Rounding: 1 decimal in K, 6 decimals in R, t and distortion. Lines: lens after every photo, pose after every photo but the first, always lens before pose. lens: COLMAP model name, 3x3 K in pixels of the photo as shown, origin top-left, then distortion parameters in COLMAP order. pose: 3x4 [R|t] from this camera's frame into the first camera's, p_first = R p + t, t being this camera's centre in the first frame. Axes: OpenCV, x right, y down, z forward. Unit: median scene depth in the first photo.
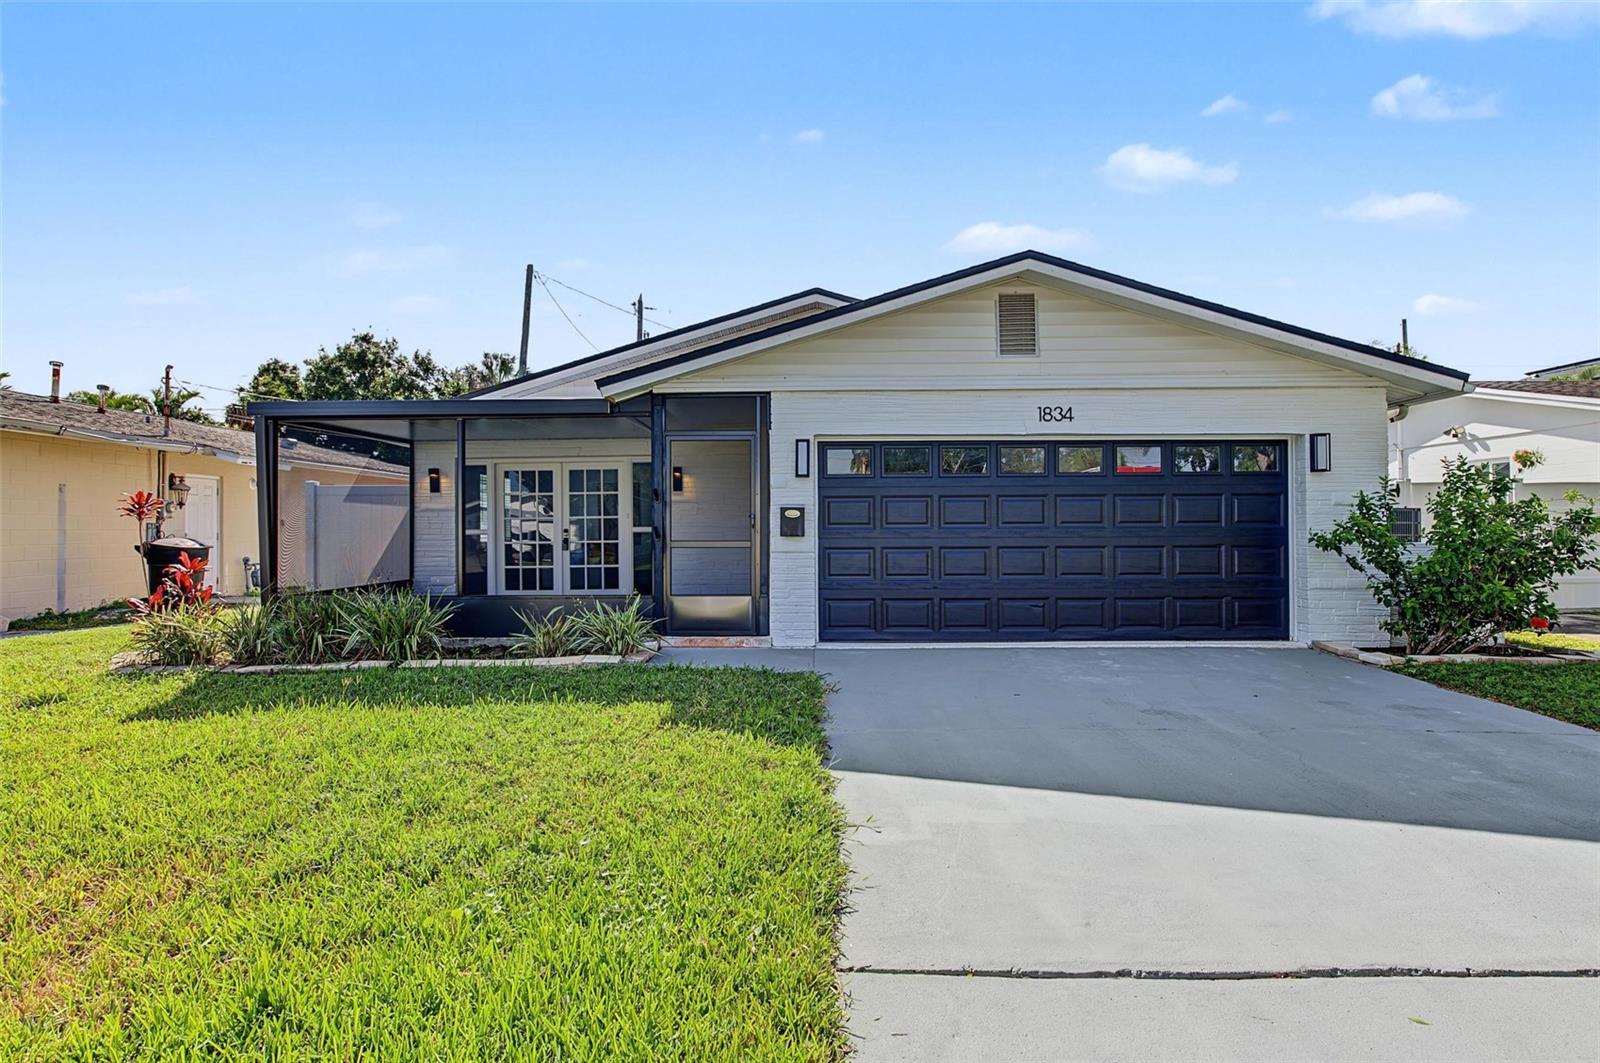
lens RADIAL K [[827.8, 0, 799.2], [0, 827.8, 526.8], [0, 0, 1]] dist [-0.000072, 0.000507]
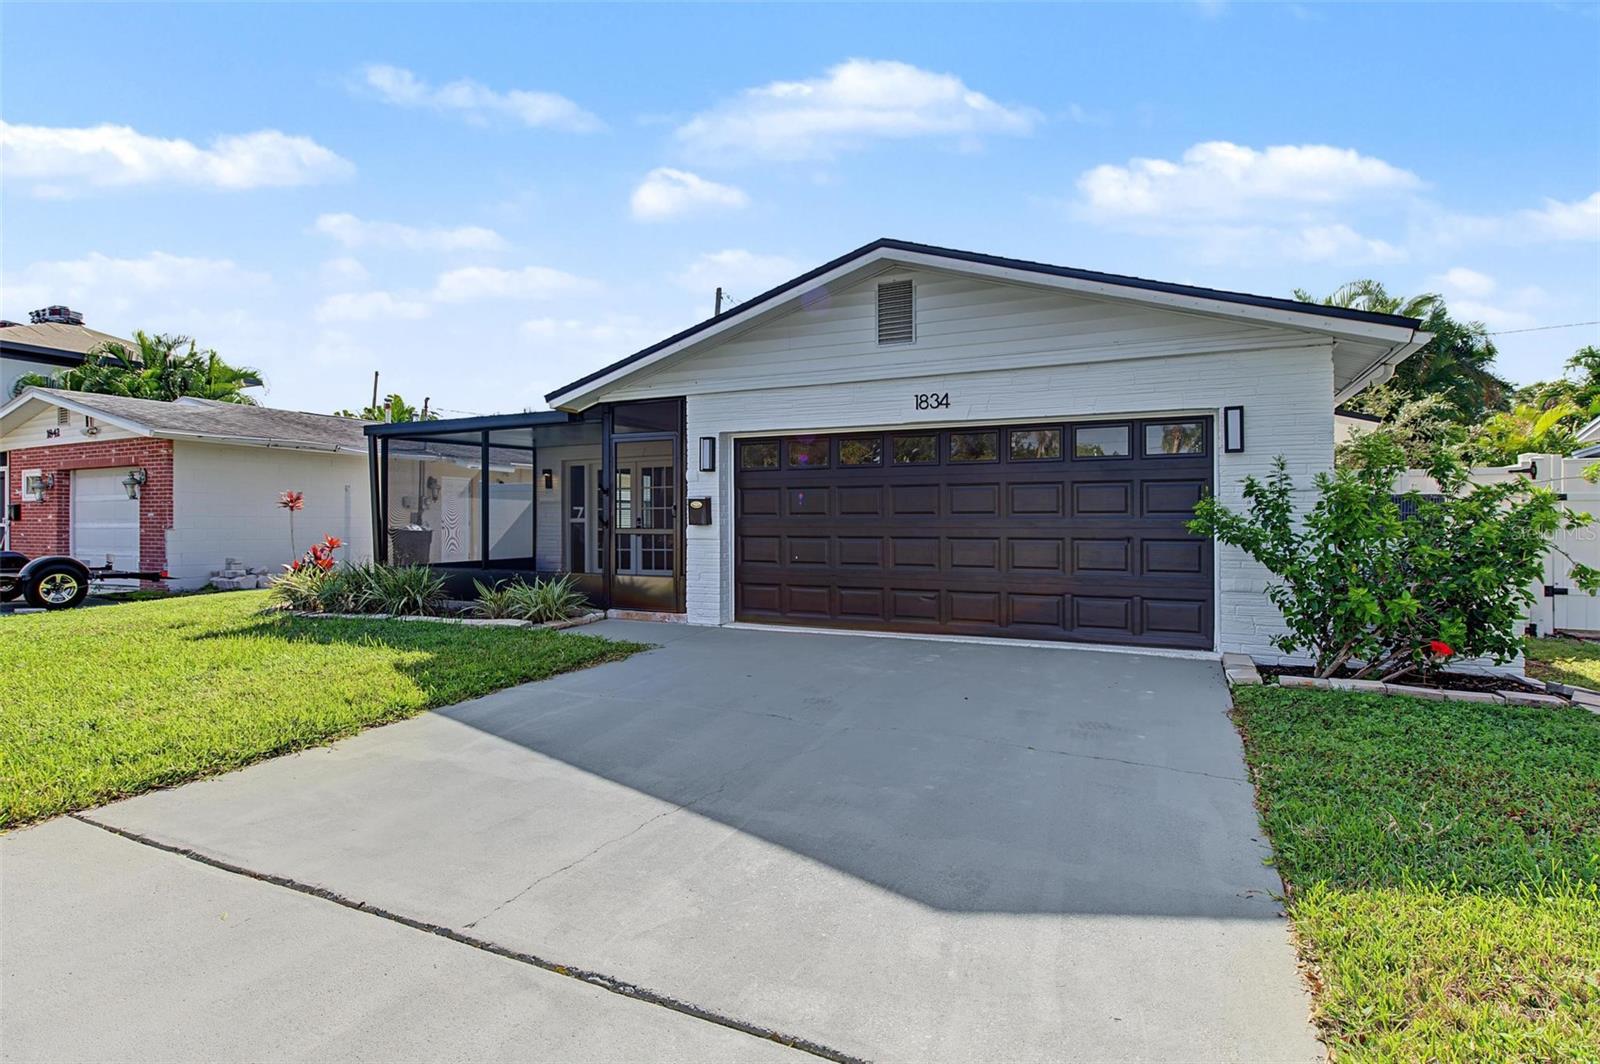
lens RADIAL K [[800.5, 0, 793.7], [0, 800.5, 521.8], [0, 0, 1]] dist [0.001541, -0.000624]
pose [[0.907099, 0.005438, -0.420882, 0.554377], [-0.002929, 0.999974, 0.006608, -0.000030], [0.420907, -0.004761, 0.907091, 0.076727]]
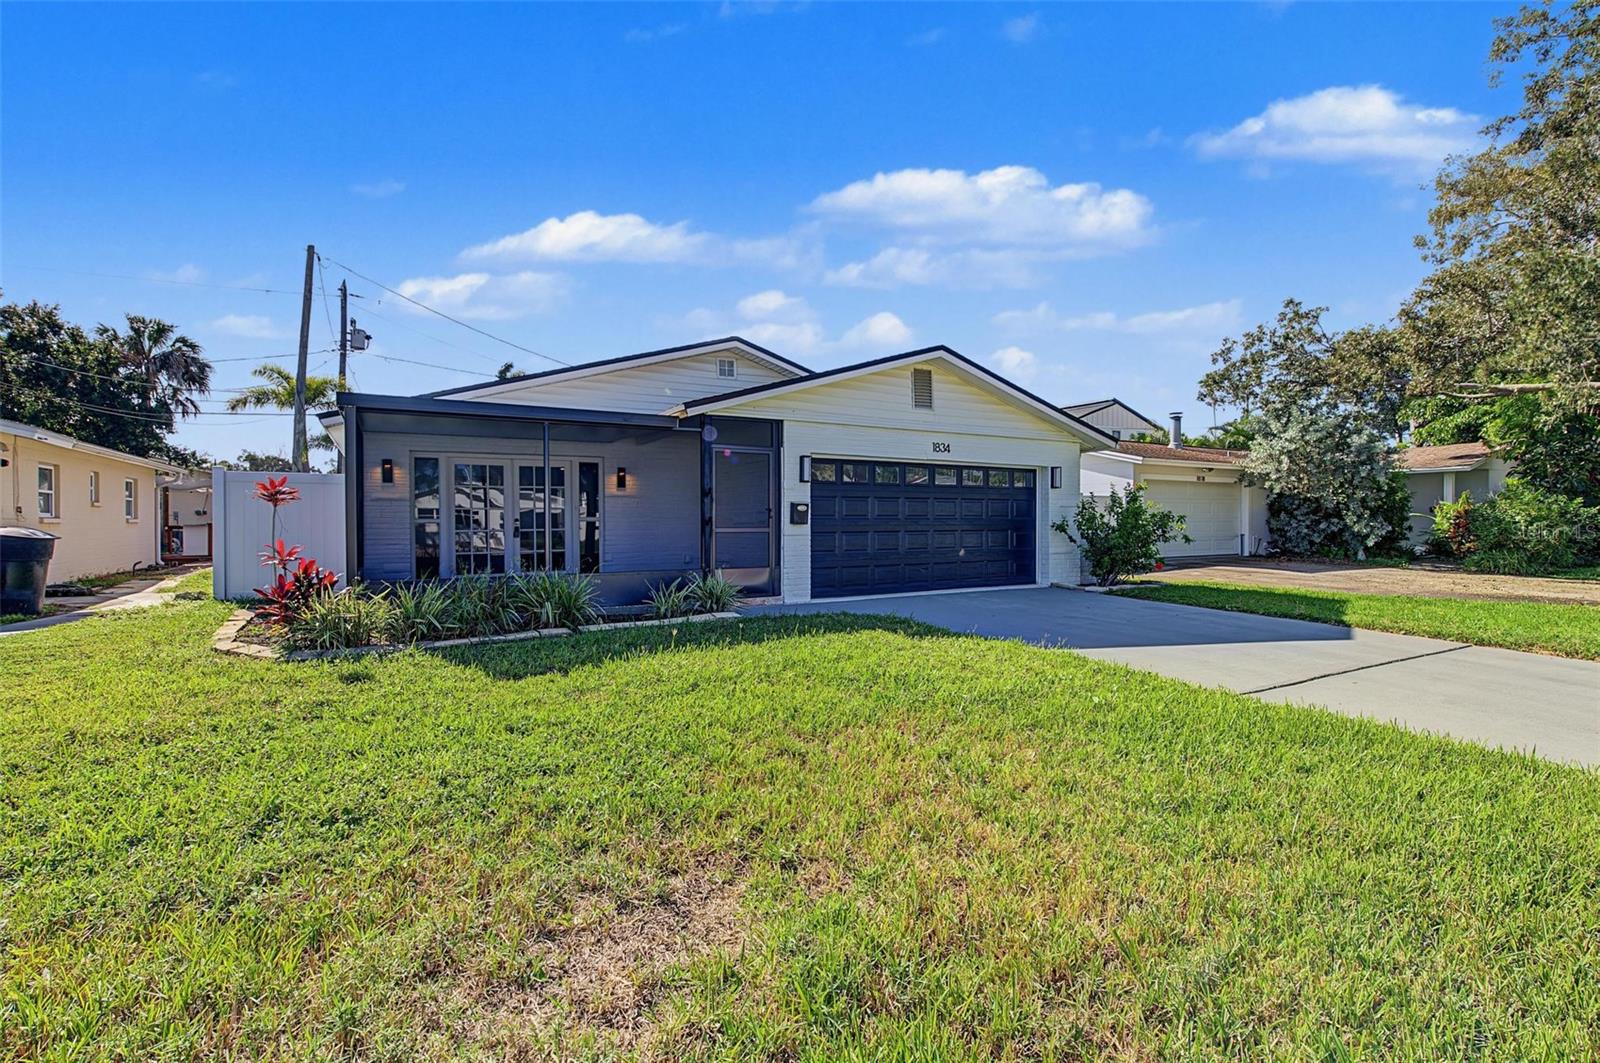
lens RADIAL K [[722.2, 0, 804.5], [0, 722.2, 528.1], [0, 0, 1]] dist [0.000799, -0.000108]
pose [[0.853158, -0.001808, 0.521650, -0.636164], [-0.003591, 0.999950, 0.009338, 0.006601], [-0.521640, -0.009840, 0.853109, -0.050549]]
